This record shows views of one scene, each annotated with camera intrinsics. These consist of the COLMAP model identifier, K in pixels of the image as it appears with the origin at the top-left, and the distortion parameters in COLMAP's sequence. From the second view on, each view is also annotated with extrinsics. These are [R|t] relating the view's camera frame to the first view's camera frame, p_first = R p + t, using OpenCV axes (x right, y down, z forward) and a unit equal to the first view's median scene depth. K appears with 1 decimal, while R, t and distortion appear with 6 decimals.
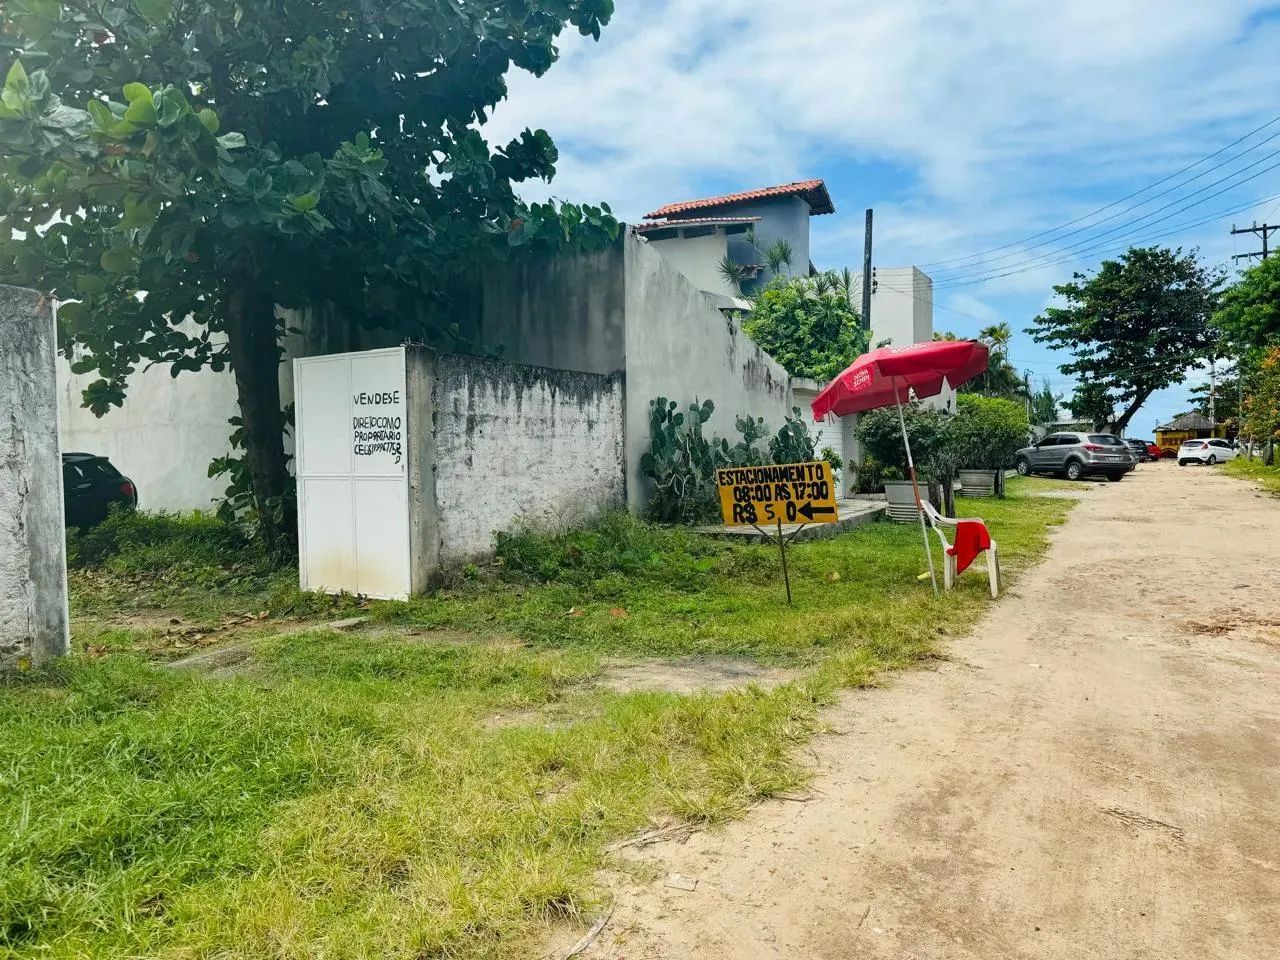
lens RADIAL K [[877.0, 0, 632.6], [0, 877.0, 490.8], [0, 0, 1]] dist [0.021687, -0.022492]
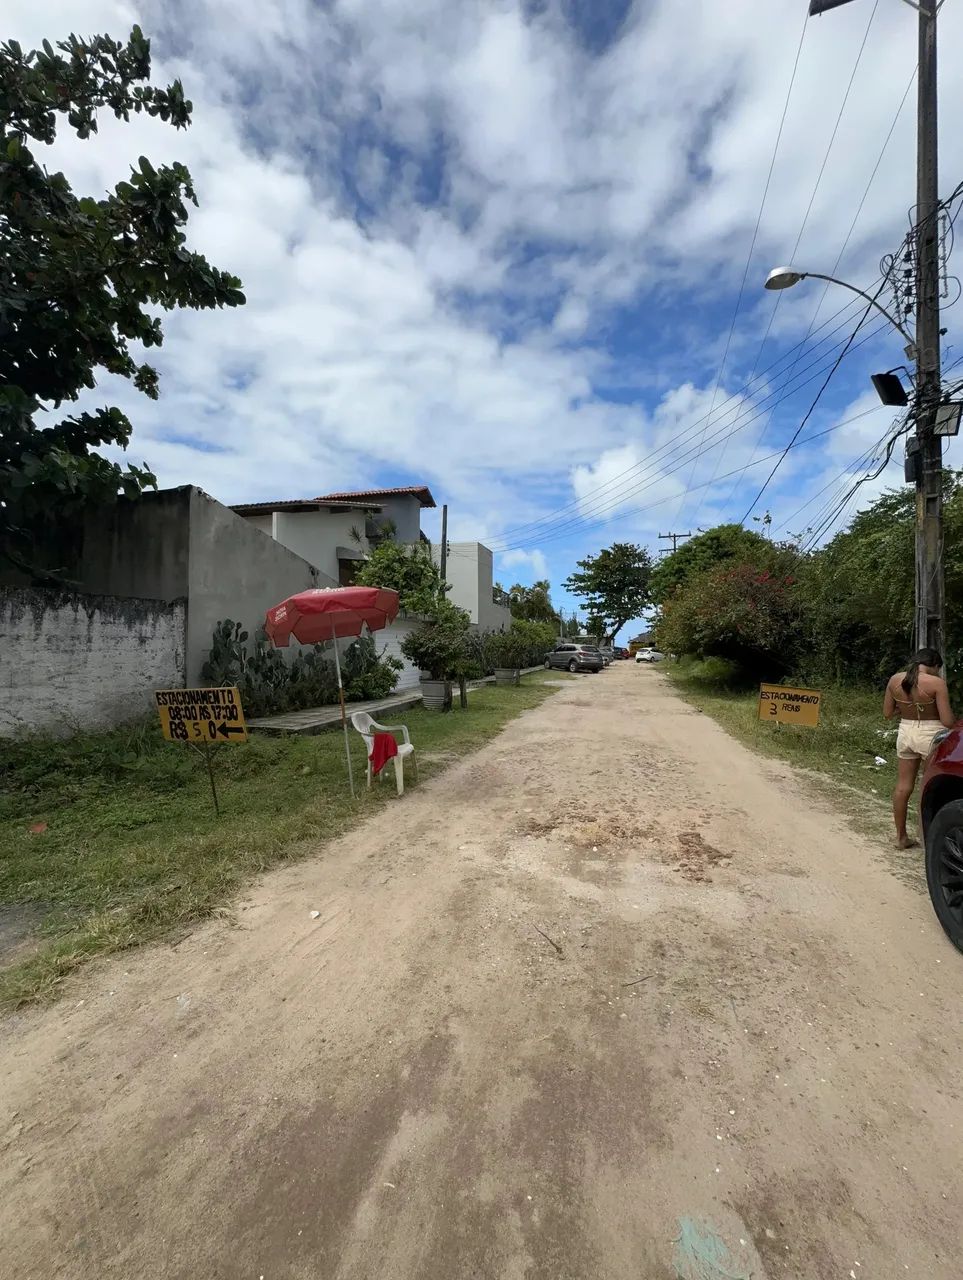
lens RADIAL K [[500.5, 0, 482.7], [0, 500.5, 649.9], [0, 0, 1]] dist [0.002013, -0.000430]
pose [[0.974268, 0.019953, 0.224508, 0.228158], [-0.011929, 0.999243, -0.037039, -0.036396], [-0.225077, 0.033407, 0.973768, 0.179549]]
